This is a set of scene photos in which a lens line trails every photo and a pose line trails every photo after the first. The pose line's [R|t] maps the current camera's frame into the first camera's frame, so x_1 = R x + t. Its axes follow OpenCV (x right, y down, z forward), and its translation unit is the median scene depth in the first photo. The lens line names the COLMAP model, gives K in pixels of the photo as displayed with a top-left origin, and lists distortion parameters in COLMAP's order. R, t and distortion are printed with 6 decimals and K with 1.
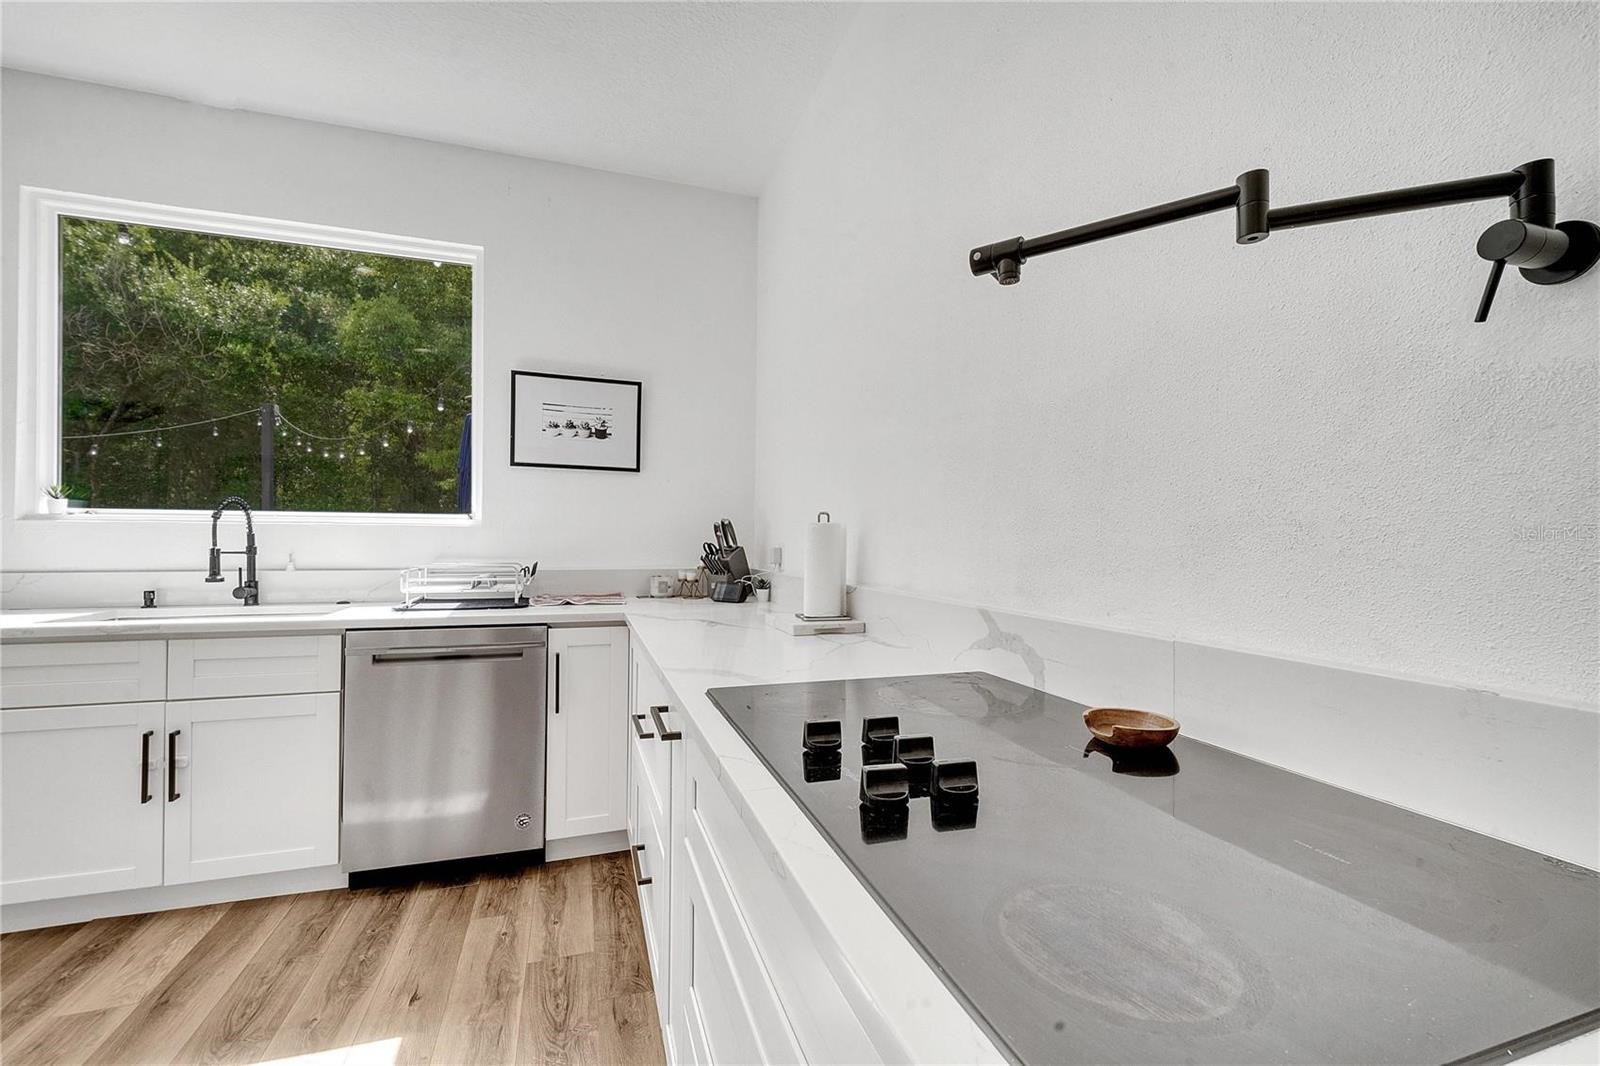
lens RADIAL K [[663.5, 0, 788.7], [0, 663.5, 543.2], [0, 0, 1]] dist [-0.000868, -0.000276]
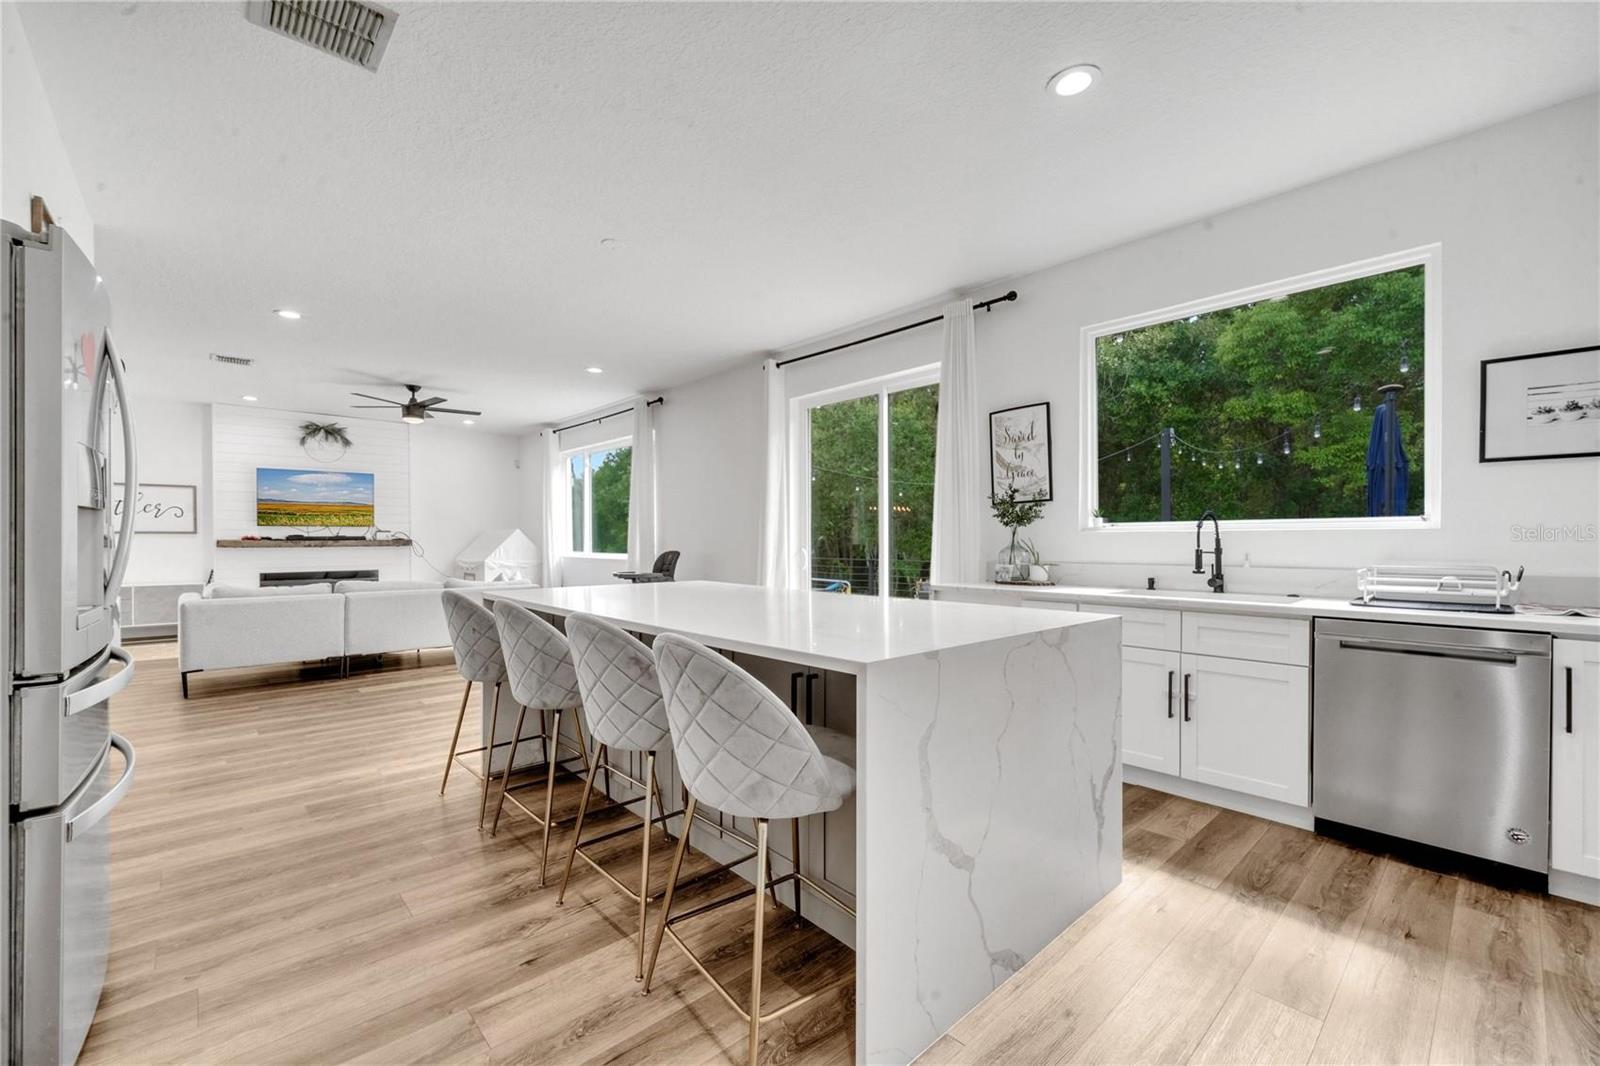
lens RADIAL K [[663.5, 0, 788.7], [0, 663.5, 543.2], [0, 0, 1]] dist [-0.000868, -0.000276]
pose [[0.415907, -0.003414, -0.909401, 0.030013], [-0.001471, 0.999989, -0.004427, 0.002875], [0.909406, 0.003179, 0.415897, -0.333060]]
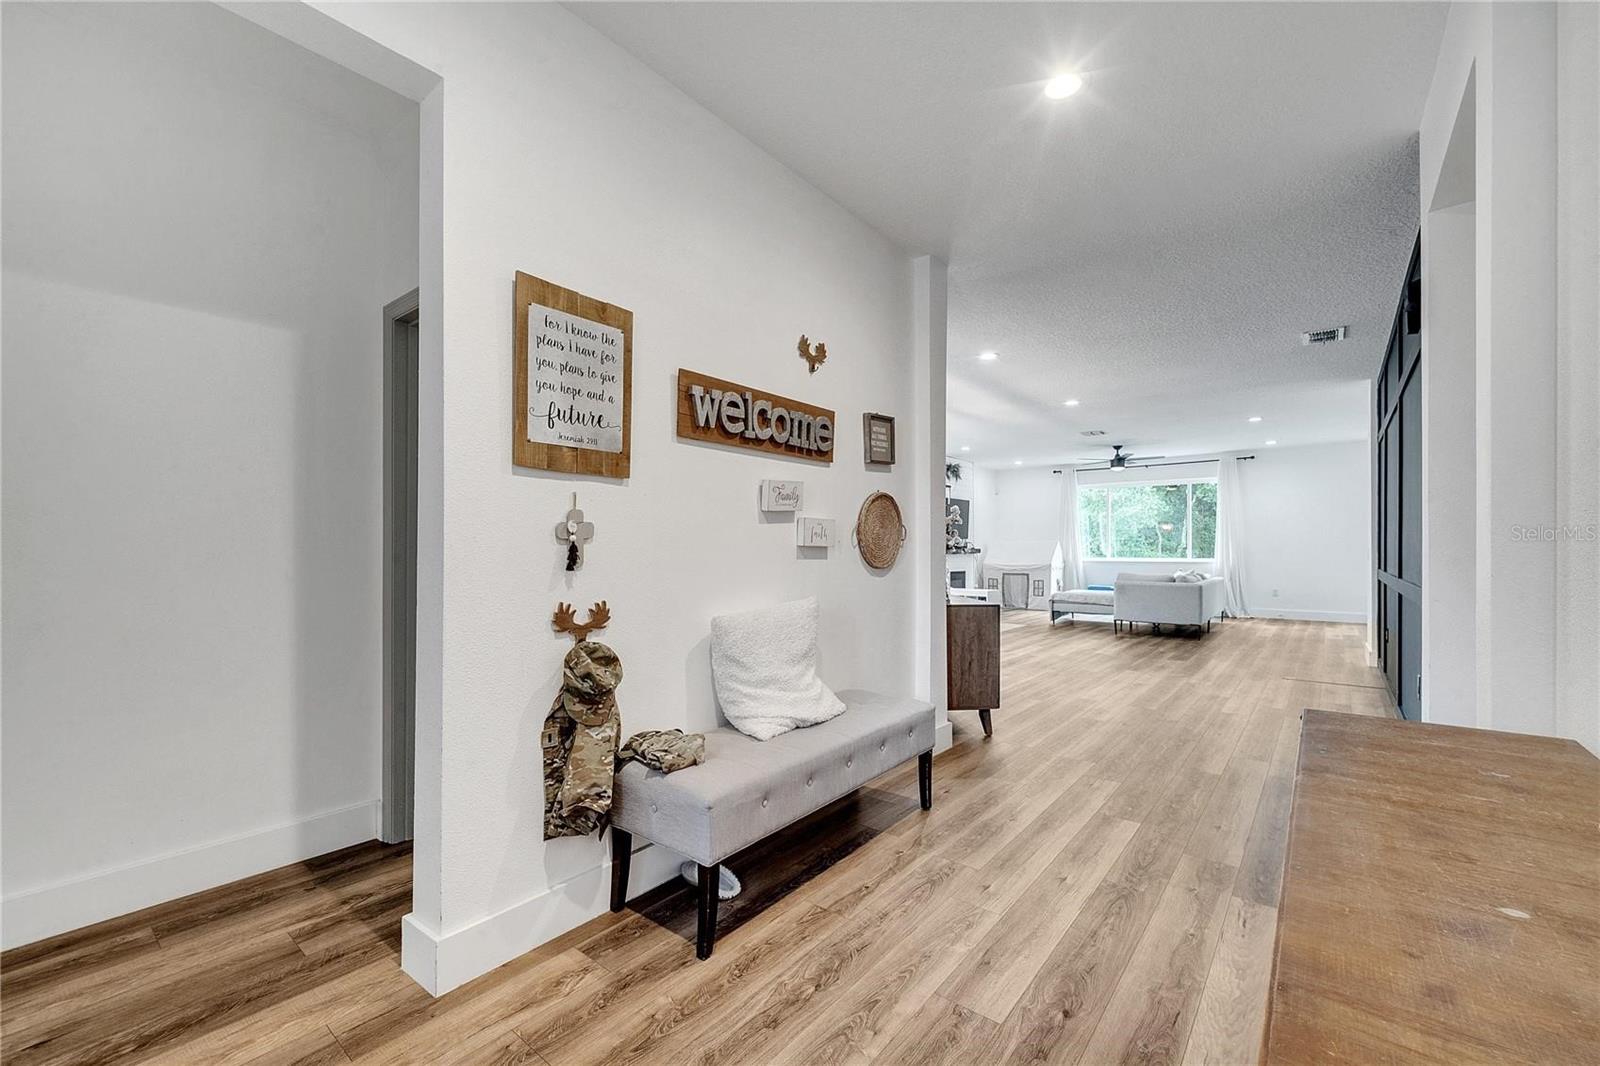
lens RADIAL K [[663.5, 0, 788.7], [0, 663.5, 543.2], [0, 0, 1]] dist [-0.000868, -0.000276]
pose [[0.546337, -0.015753, -0.837417, -0.906502], [-0.000548, 0.999816, -0.019166, 0.030581], [0.837565, 0.010930, 0.546228, -5.234297]]
